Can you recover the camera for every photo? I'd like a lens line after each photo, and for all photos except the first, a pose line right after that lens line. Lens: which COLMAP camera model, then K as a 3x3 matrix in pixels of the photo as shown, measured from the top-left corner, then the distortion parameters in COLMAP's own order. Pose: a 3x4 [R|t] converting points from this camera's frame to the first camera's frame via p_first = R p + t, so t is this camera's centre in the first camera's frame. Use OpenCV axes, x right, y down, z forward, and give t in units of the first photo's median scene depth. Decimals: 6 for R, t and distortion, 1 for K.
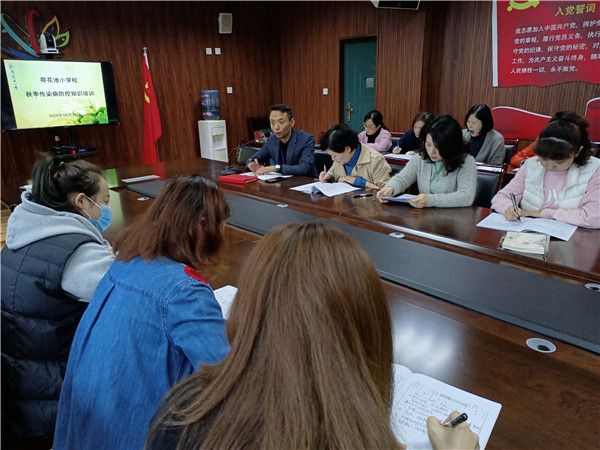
lens RADIAL K [[446.7, 0, 297.4], [0, 446.7, 227.0], [0, 0, 1]] dist [-0.003052, 0.012243]
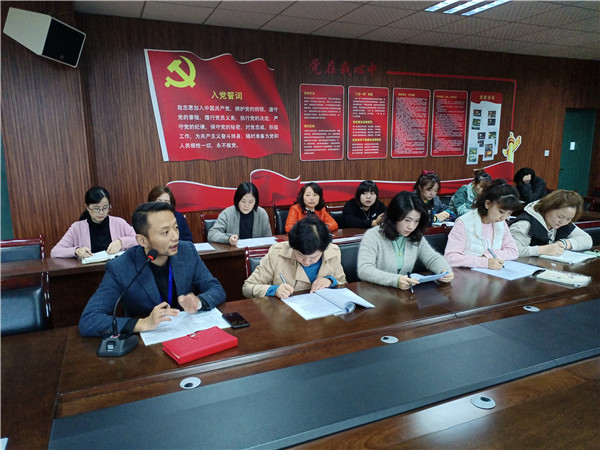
lens RADIAL K [[446.7, 0, 296.8], [0, 446.7, 224.1], [0, 0, 1]] dist [-0.003052, 0.012243]
pose [[0.337967, -0.146563, 0.929676, -0.360403], [0.287201, 0.956745, 0.046424, -0.152177], [-0.896266, 0.251314, 0.365442, 0.442369]]
